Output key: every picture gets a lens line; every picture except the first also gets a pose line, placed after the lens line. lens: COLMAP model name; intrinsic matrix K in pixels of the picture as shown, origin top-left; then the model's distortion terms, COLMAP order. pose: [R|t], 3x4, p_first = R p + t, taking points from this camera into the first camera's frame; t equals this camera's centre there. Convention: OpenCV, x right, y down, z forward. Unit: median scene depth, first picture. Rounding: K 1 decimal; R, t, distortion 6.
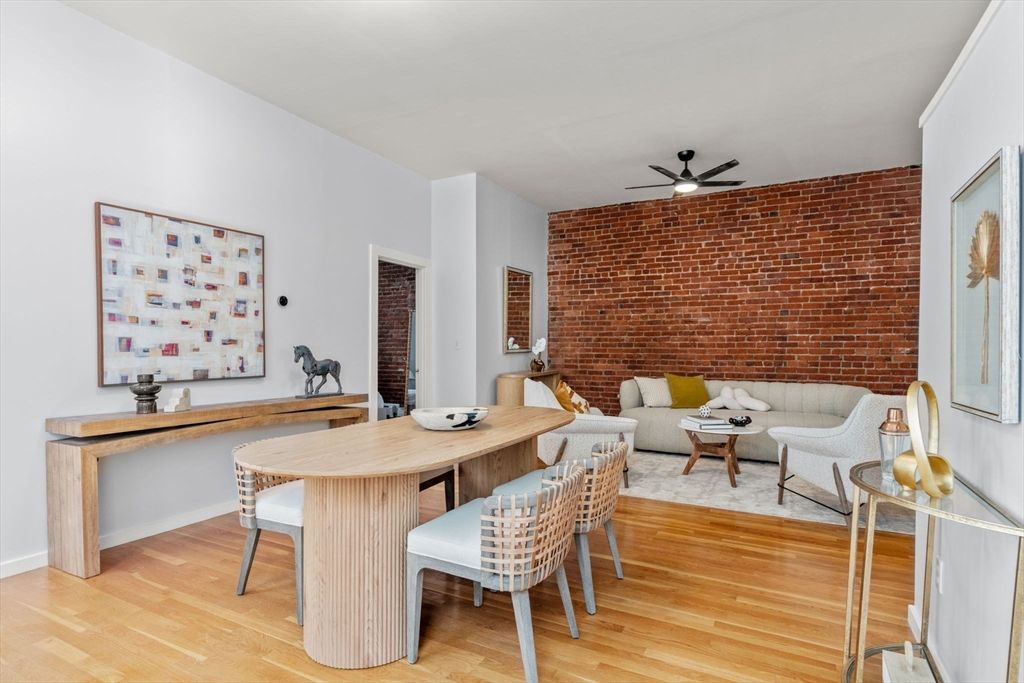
lens RADIAL K [[516.7, 0, 516.3], [0, 516.7, 359.1], [0, 0, 1]] dist [-0.005678, 0.000504]
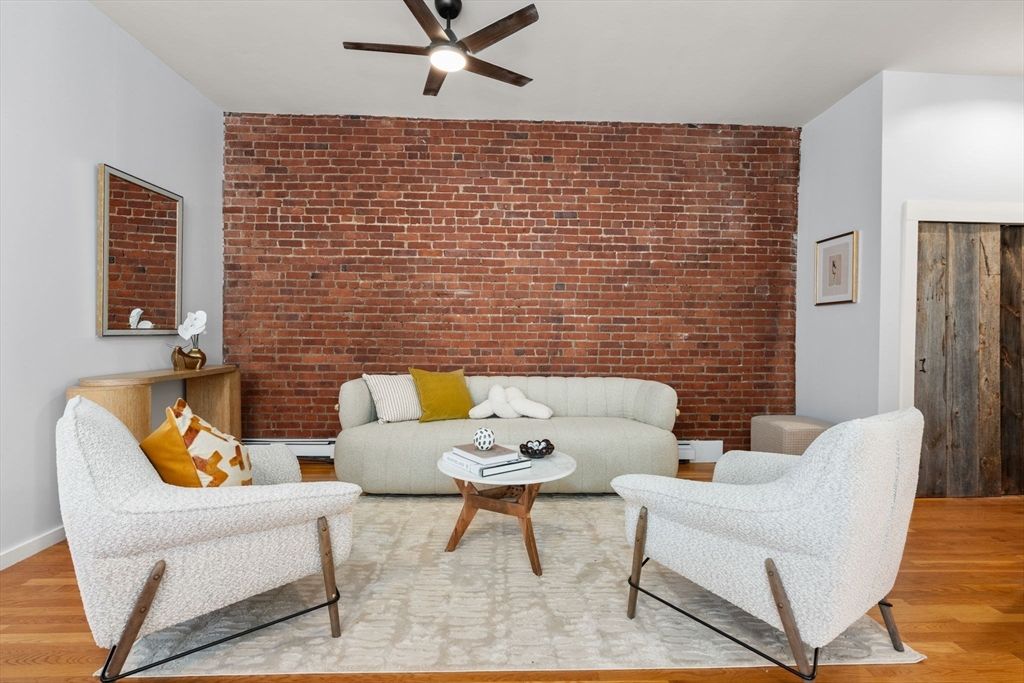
lens RADIAL K [[471.4, 0, 513.8], [0, 471.4, 341.5], [0, 0, 1]] dist [-0.013254, 0.003294]
pose [[0.870066, 0.001967, 0.492931, 0.103621], [0.002844, 0.999955, -0.009011, -0.000864], [-0.492927, 0.009242, 0.870021, 0.400490]]
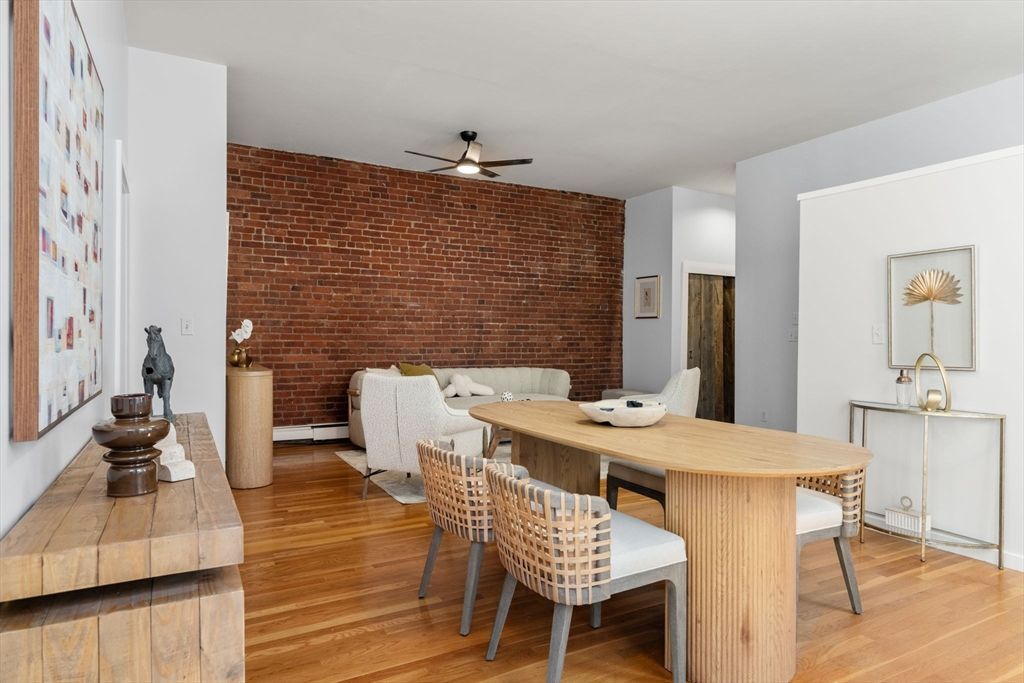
lens RADIAL K [[609.9, 0, 510.1], [0, 609.9, 343.3], [0, 0, 1]] dist [-0.006858, -0.000105]
pose [[0.557602, -0.005740, 0.830088, -0.471783], [0.011464, 0.999934, -0.000786, -0.003400], [-0.830029, 0.009954, 0.557631, 0.245068]]
